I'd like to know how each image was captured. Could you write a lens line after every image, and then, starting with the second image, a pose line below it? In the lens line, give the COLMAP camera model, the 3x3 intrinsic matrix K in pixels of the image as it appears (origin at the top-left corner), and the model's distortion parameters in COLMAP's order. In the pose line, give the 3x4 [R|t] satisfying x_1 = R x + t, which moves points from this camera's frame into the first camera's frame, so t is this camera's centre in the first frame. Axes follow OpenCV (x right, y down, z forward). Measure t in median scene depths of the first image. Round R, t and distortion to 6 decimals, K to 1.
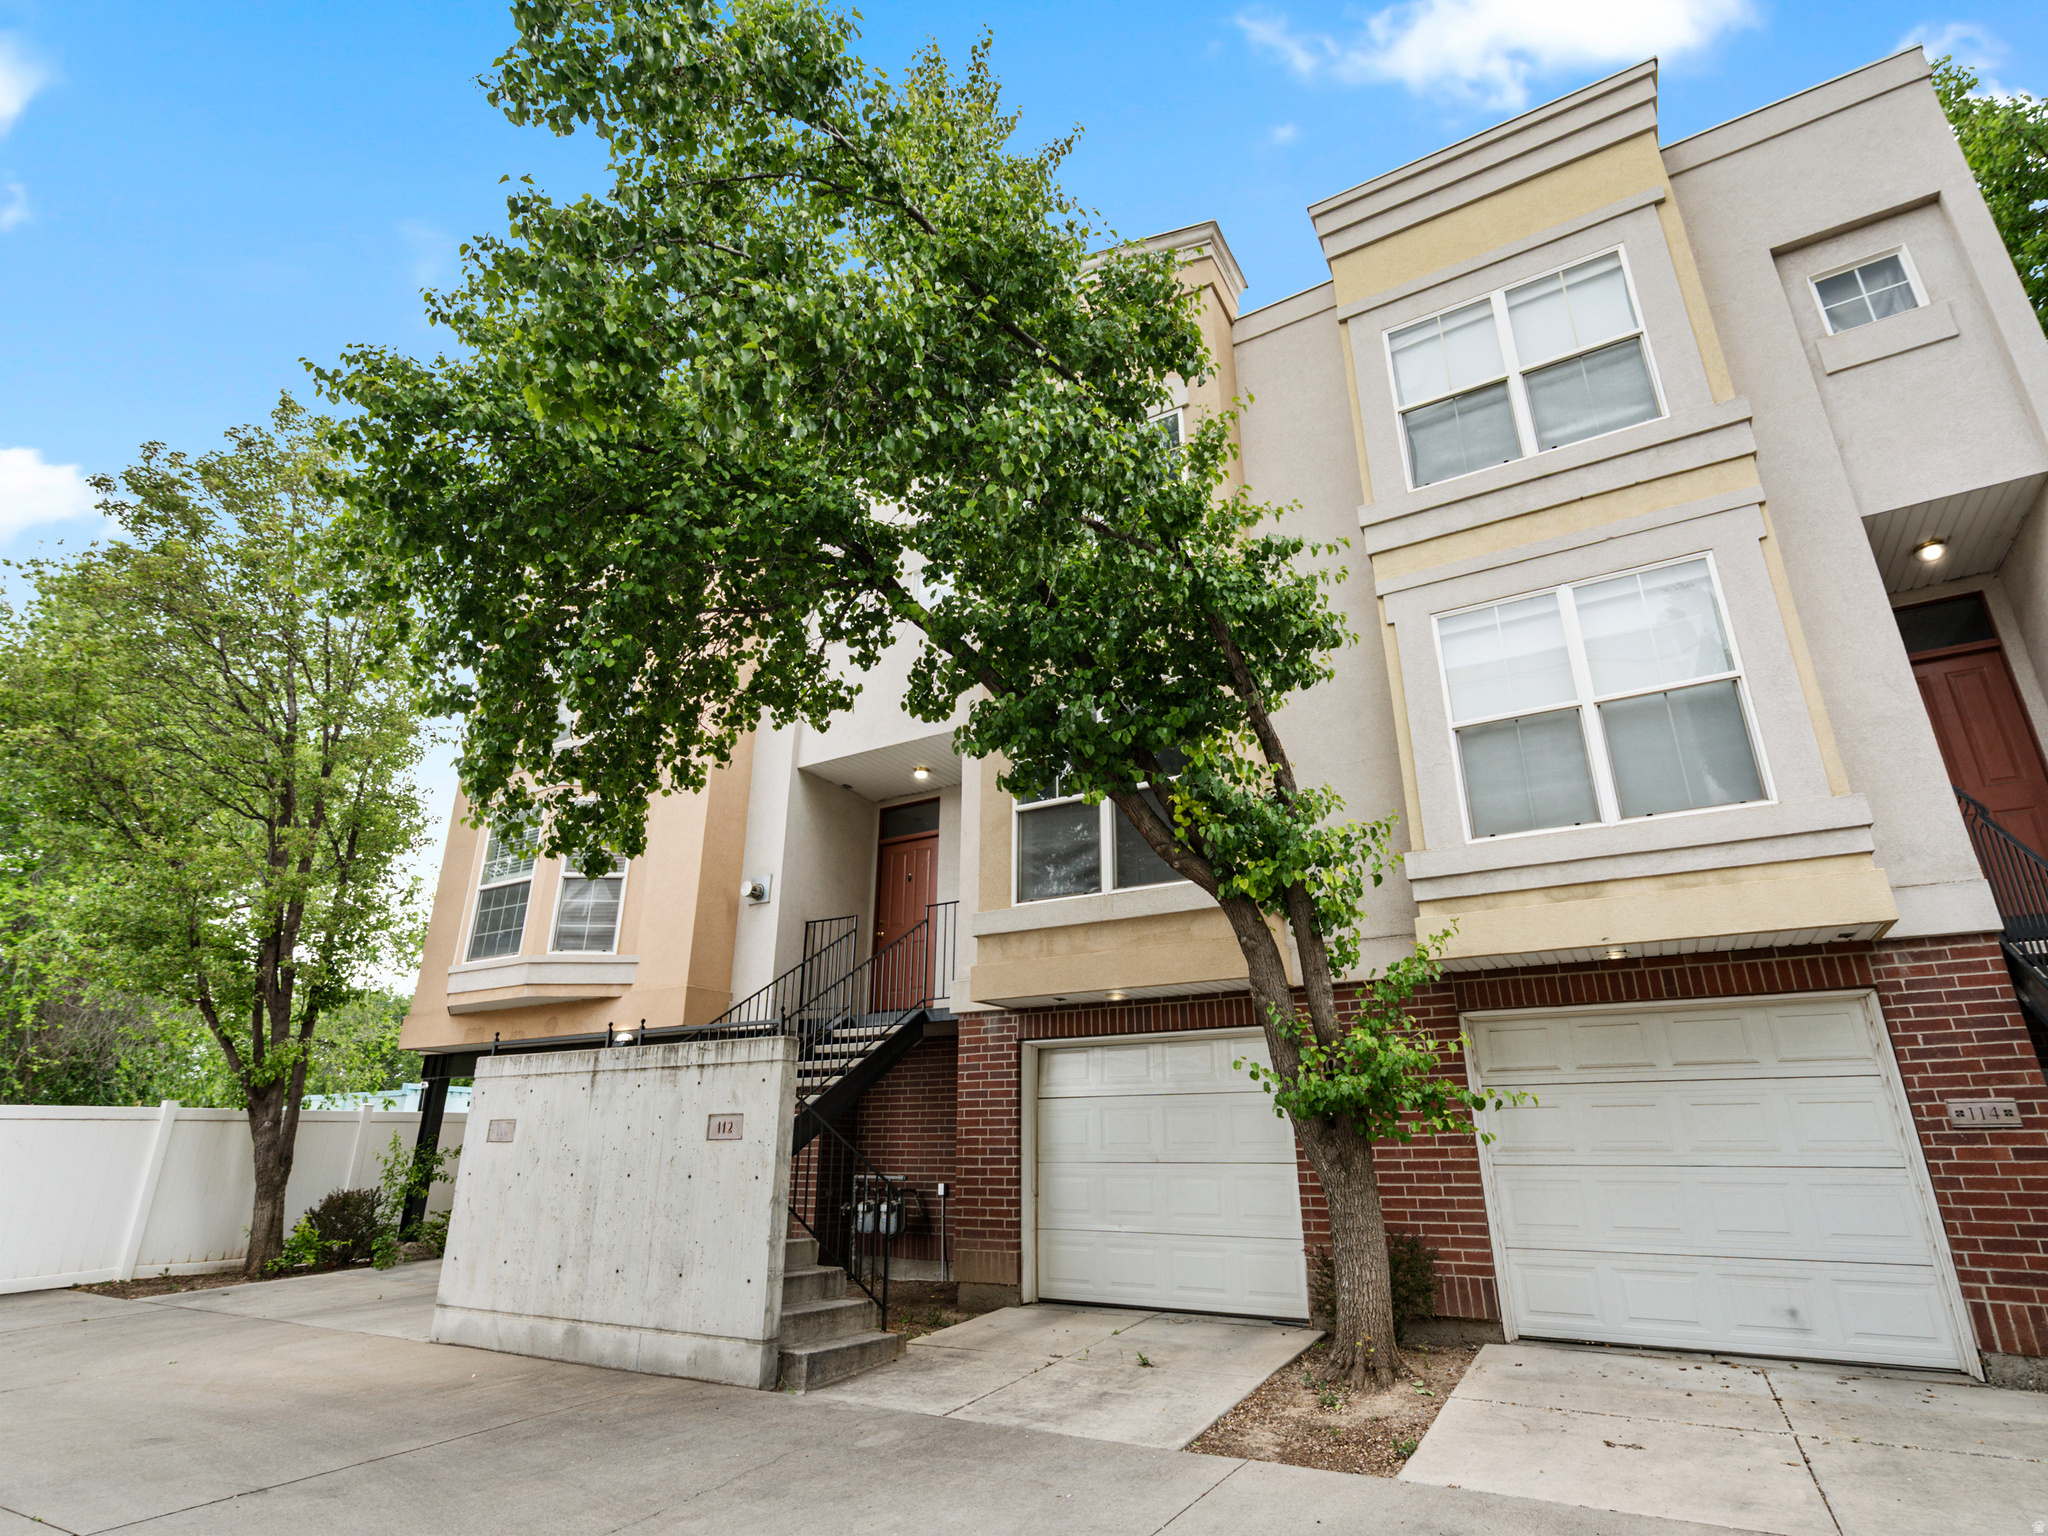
lens RADIAL K [[1049.1, 0, 1020.2], [0, 1049.1, 766.0], [0, 0, 1]] dist [-0.005549, 0.003245]
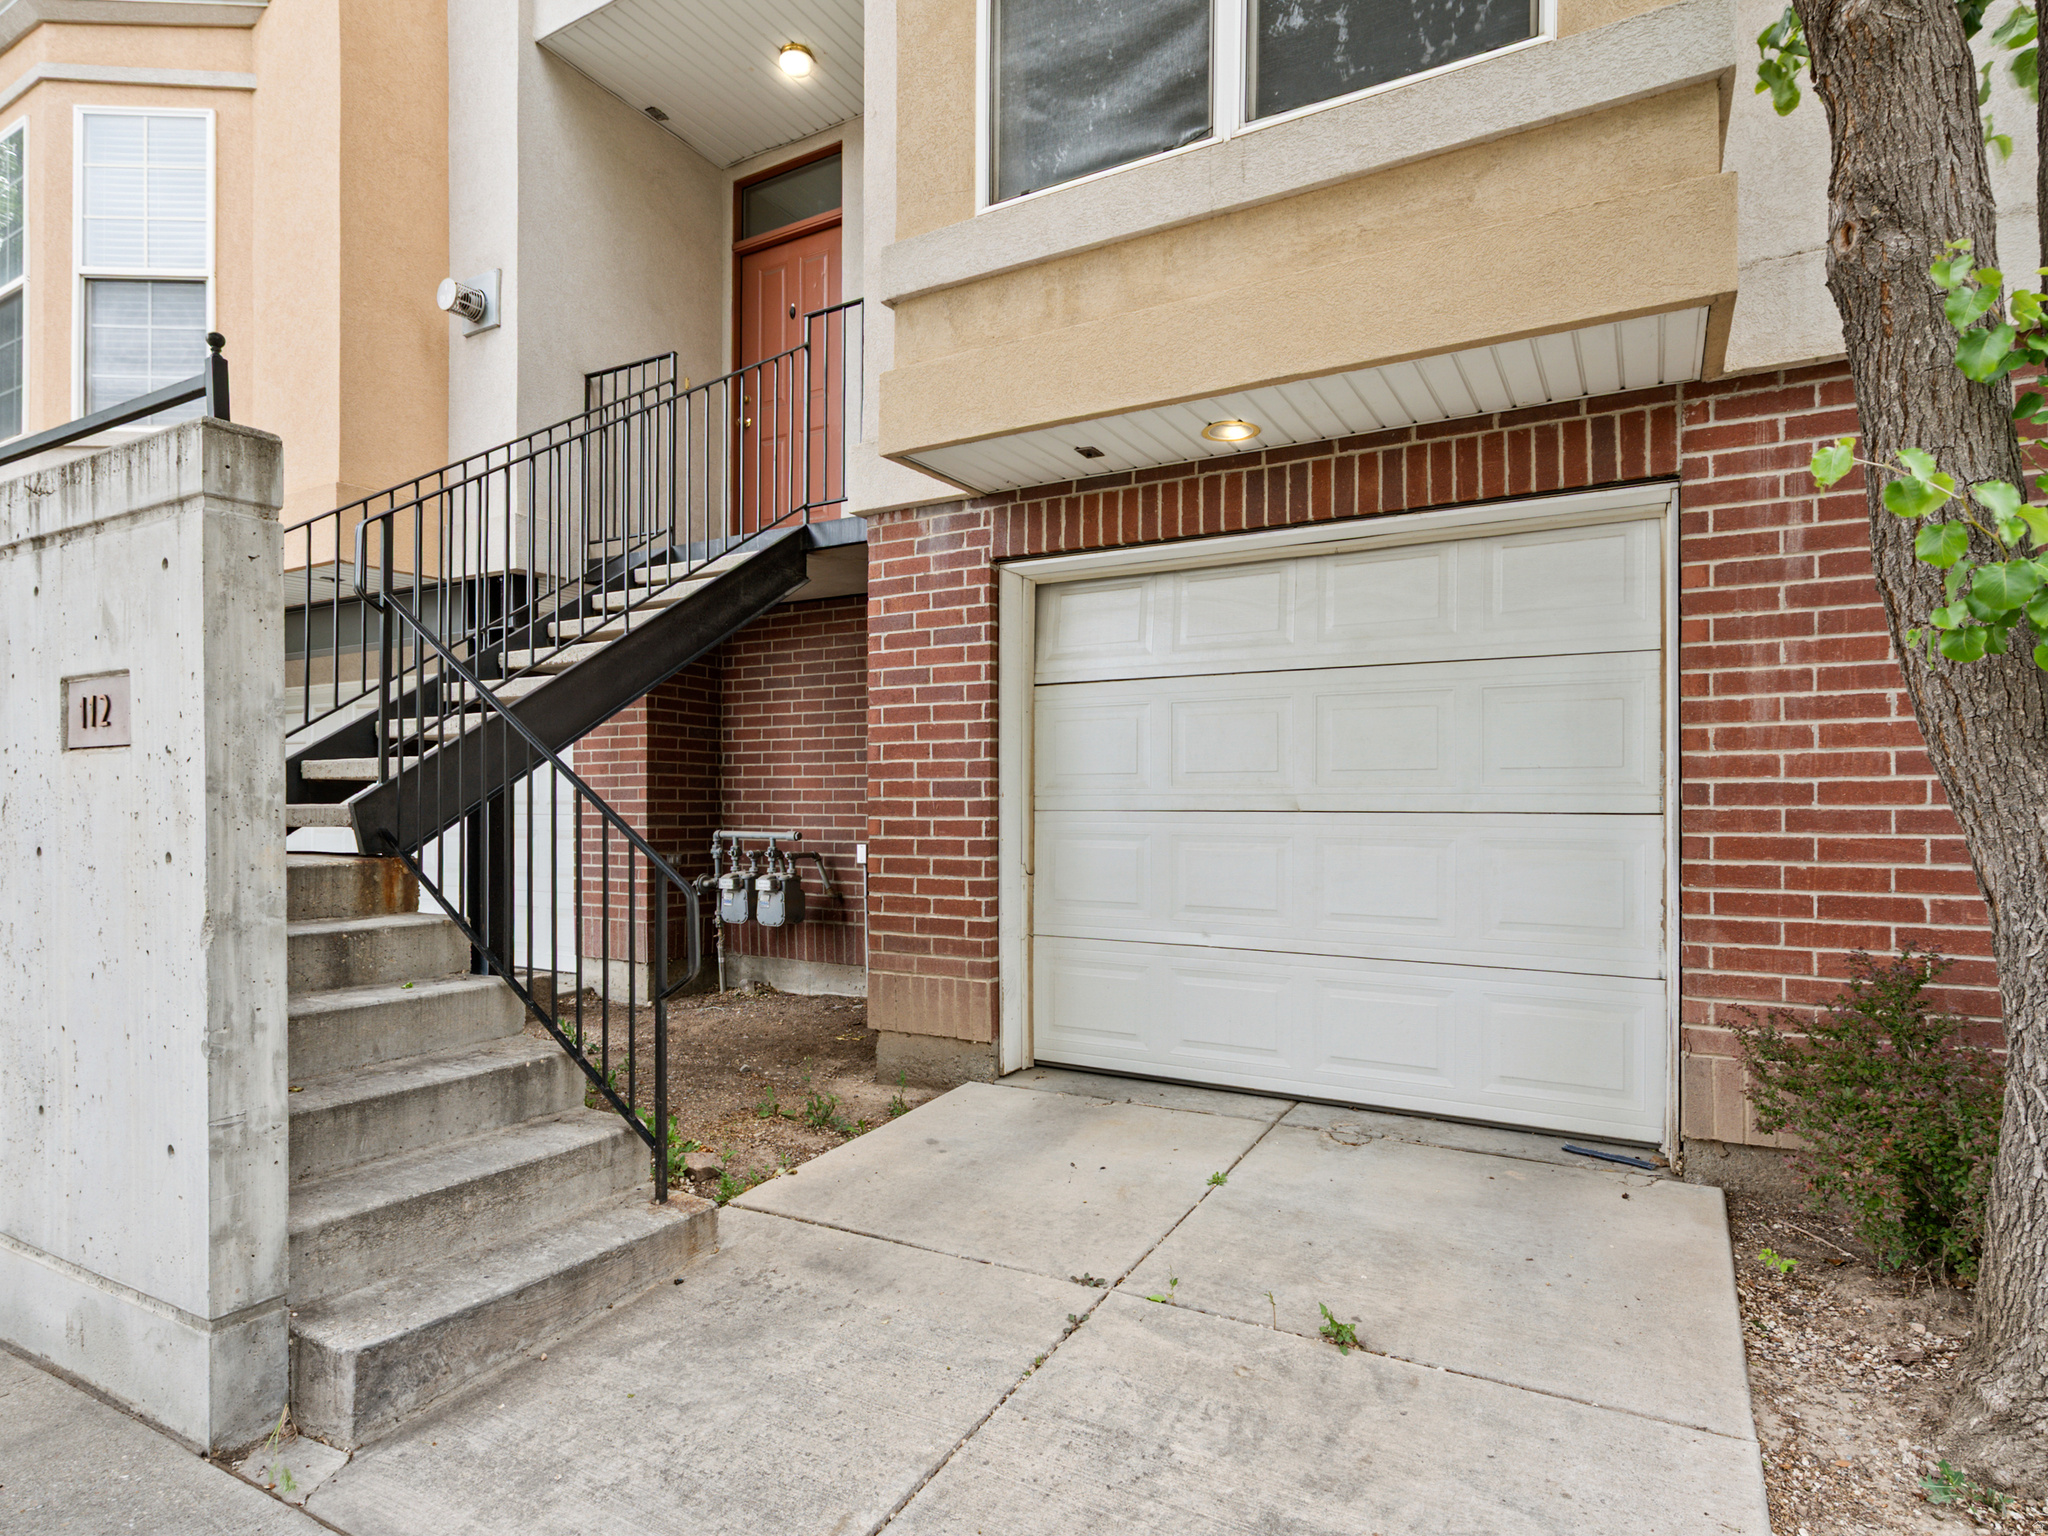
lens RADIAL K [[1124.9, 0, 1023.3], [0, 1124.9, 781.3], [0, 0, 1]] dist [0.002441, 0.000199]
pose [[0.999800, 0.000129, 0.020005, 0.001299], [-0.006729, 0.943883, 0.330210, 0.191917], [-0.018840, -0.330279, 0.943695, 0.508871]]
